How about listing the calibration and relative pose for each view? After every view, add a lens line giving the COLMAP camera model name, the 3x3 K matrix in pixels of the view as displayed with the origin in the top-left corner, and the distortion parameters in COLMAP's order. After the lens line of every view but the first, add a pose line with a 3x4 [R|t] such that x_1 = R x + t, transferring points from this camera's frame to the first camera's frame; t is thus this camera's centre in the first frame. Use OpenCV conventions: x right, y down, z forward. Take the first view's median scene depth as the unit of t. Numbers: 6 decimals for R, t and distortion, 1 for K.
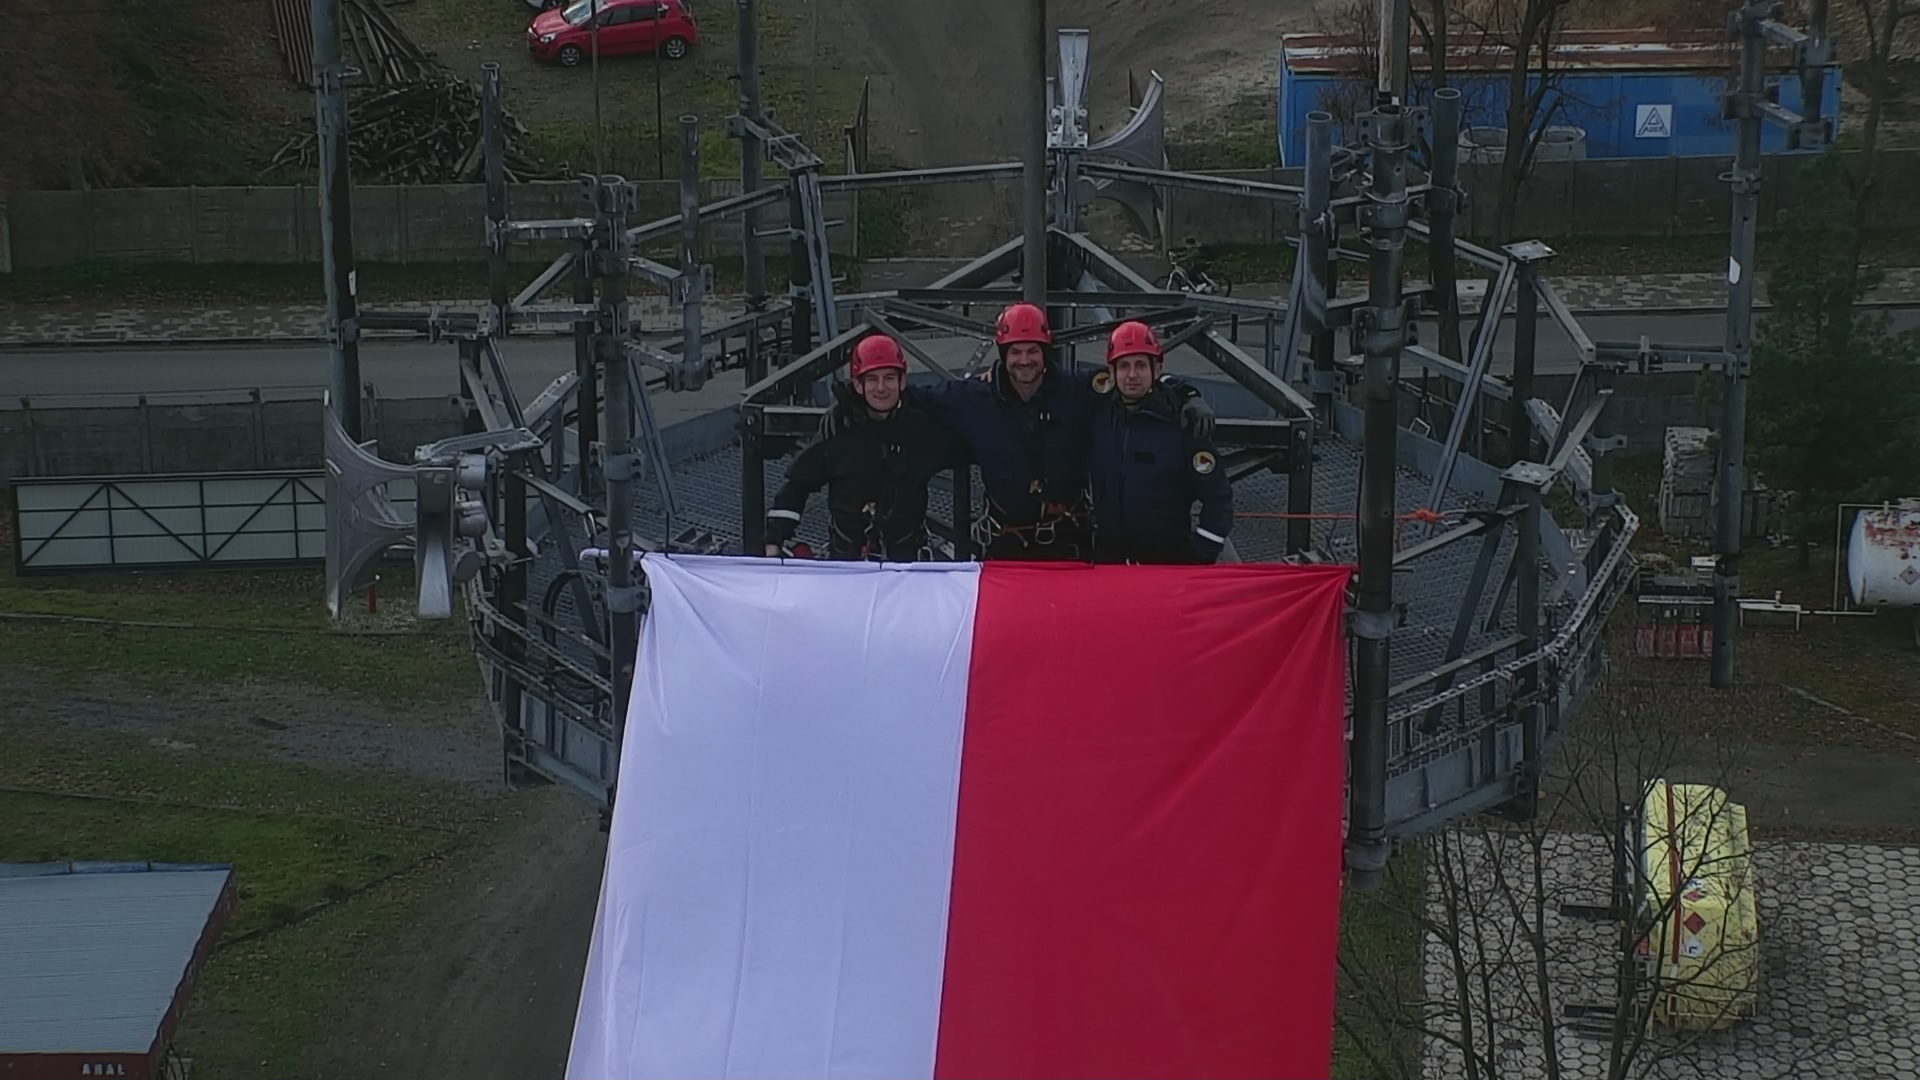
lens RADIAL K [[1401.6, 0, 965.6], [0, 1401.6, 540.7], [0, 0, 1]] dist [0.023317, 0.002879]
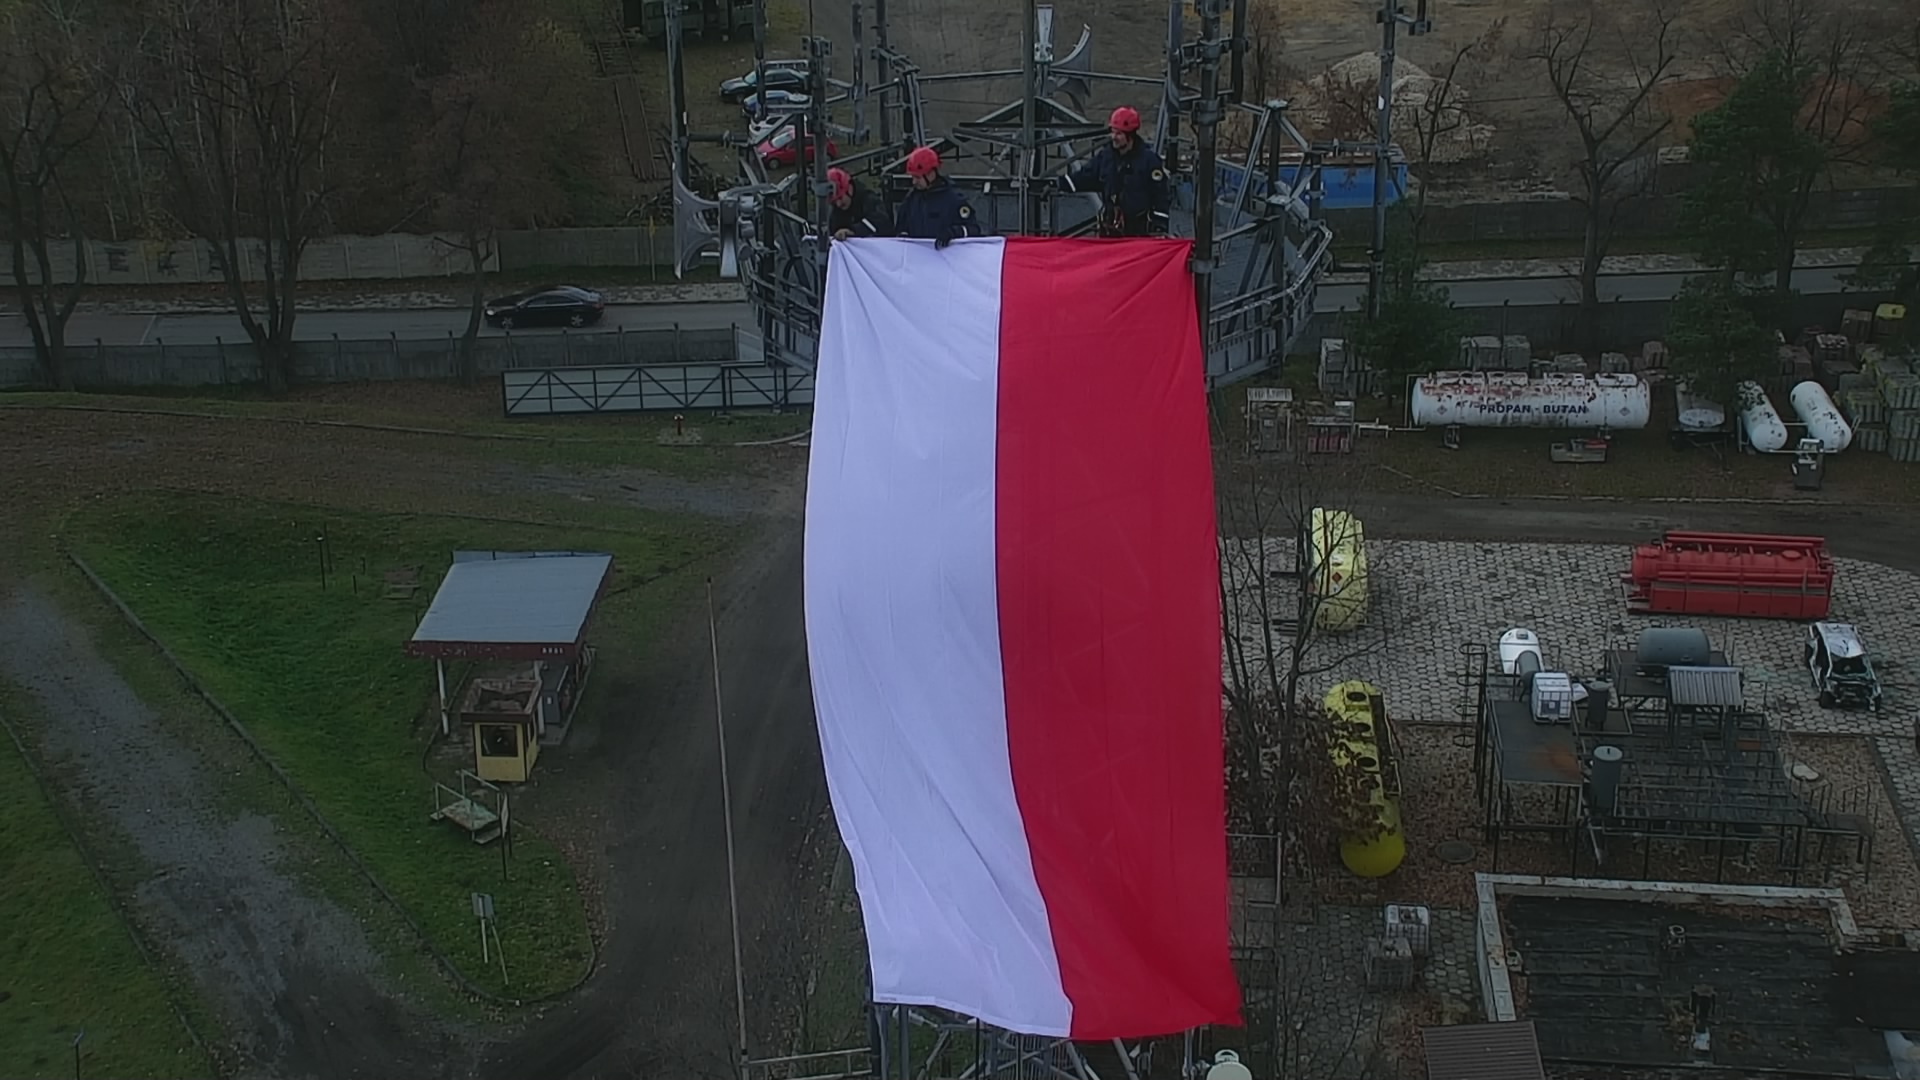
lens RADIAL K [[693.2, 0, 955.2], [0, 693.2, 538.1], [0, 0, 1]] dist [0.008022, 0.000183]
pose [[0.999975, -0.007047, -0.000446, -0.030653], [0.007051, 0.999930, 0.009547, 0.213804], [0.000379, -0.009550, 0.999954, 0.006823]]
